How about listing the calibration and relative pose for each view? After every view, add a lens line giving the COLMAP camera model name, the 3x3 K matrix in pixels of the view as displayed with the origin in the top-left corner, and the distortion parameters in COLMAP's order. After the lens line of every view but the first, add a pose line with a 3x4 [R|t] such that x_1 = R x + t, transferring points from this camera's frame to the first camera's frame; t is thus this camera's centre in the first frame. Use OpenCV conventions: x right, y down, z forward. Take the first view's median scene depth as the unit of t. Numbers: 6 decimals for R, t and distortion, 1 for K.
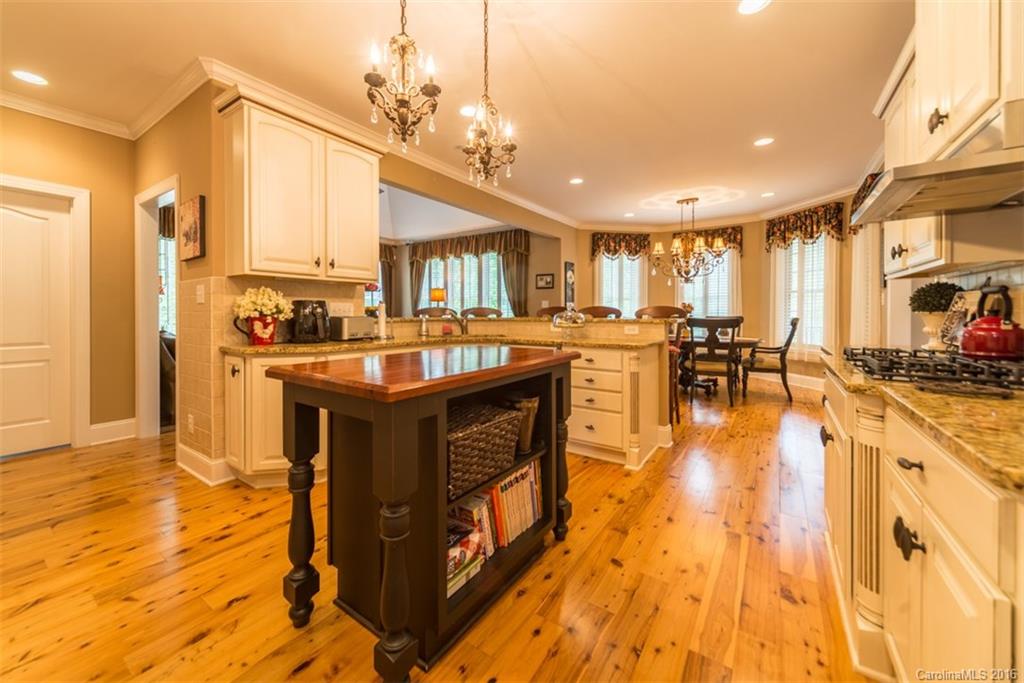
lens RADIAL K [[384.8, 0, 524.1], [0, 384.8, 317.3], [0, 0, 1]] dist [0.001358, -0.000142]
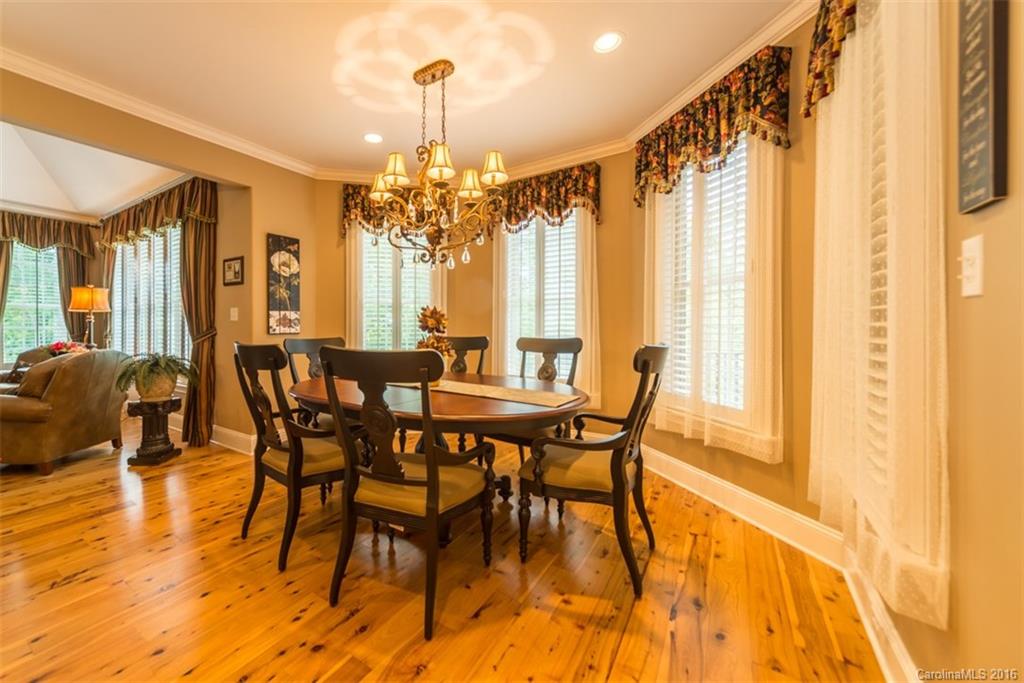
lens RADIAL K [[384.8, 0, 479.3], [0, 384.8, 330.9], [0, 0, 1]] dist [0.001358, -0.000142]
pose [[1.000000, -0.000802, 0.000379, 0.447101], [0.000805, 0.999966, -0.008247, -0.007455], [-0.000372, 0.008247, 0.999966, 0.533606]]
